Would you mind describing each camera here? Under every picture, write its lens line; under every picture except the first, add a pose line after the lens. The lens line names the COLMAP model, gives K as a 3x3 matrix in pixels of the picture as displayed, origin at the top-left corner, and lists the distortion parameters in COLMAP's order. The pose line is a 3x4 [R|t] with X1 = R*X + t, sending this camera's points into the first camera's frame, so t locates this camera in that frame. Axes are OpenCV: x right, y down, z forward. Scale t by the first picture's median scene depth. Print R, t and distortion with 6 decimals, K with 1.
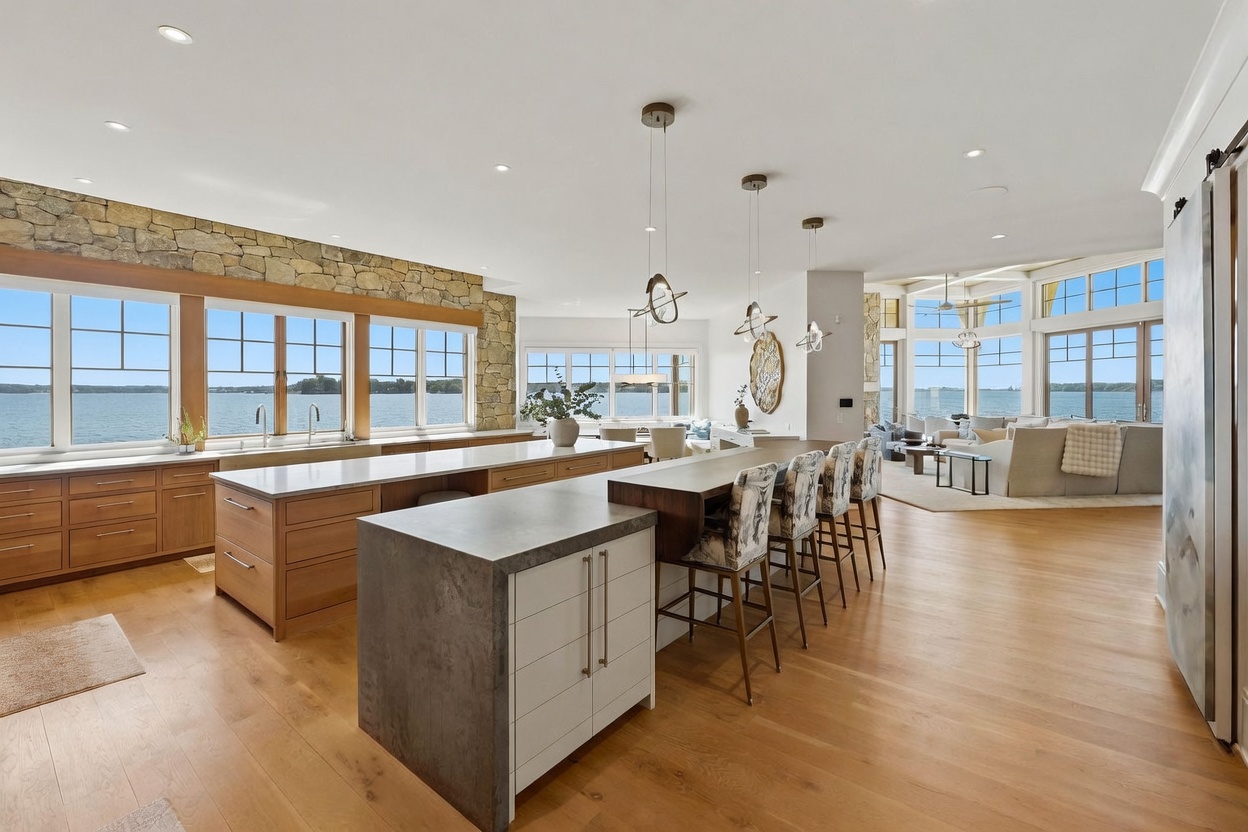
lens RADIAL K [[519.5, 0, 624.0], [0, 519.5, 416.0], [0, 0, 1]] dist [-0.001167, 0.000000]
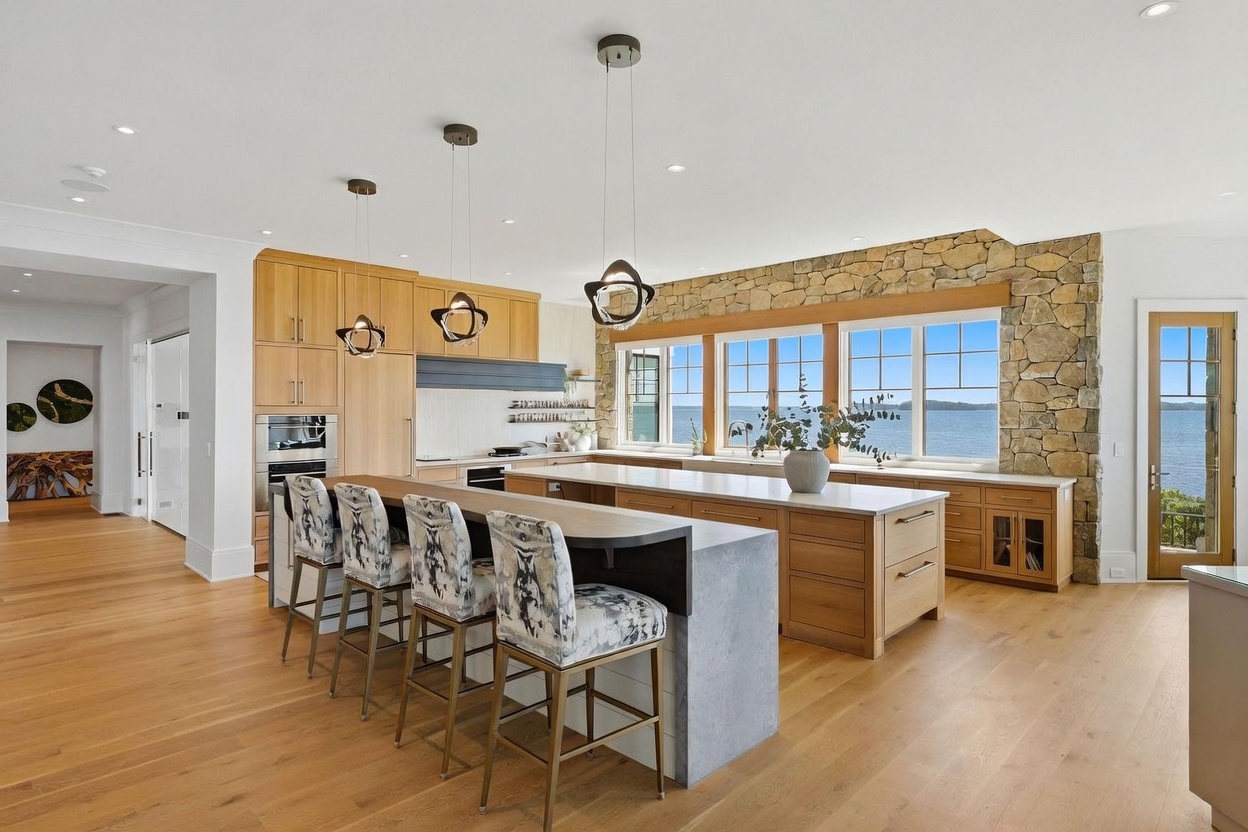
lens RADIAL K [[702.8, 0, 624.0], [0, 702.8, 416.0], [0, 0, 1]] dist [-0.001067, -0.000163]
pose [[-0.094484, 0.012650, -0.995446, 0.747236], [-0.044572, 0.998863, 0.016924, -0.041197], [0.994528, 0.045968, -0.093813, 0.775443]]
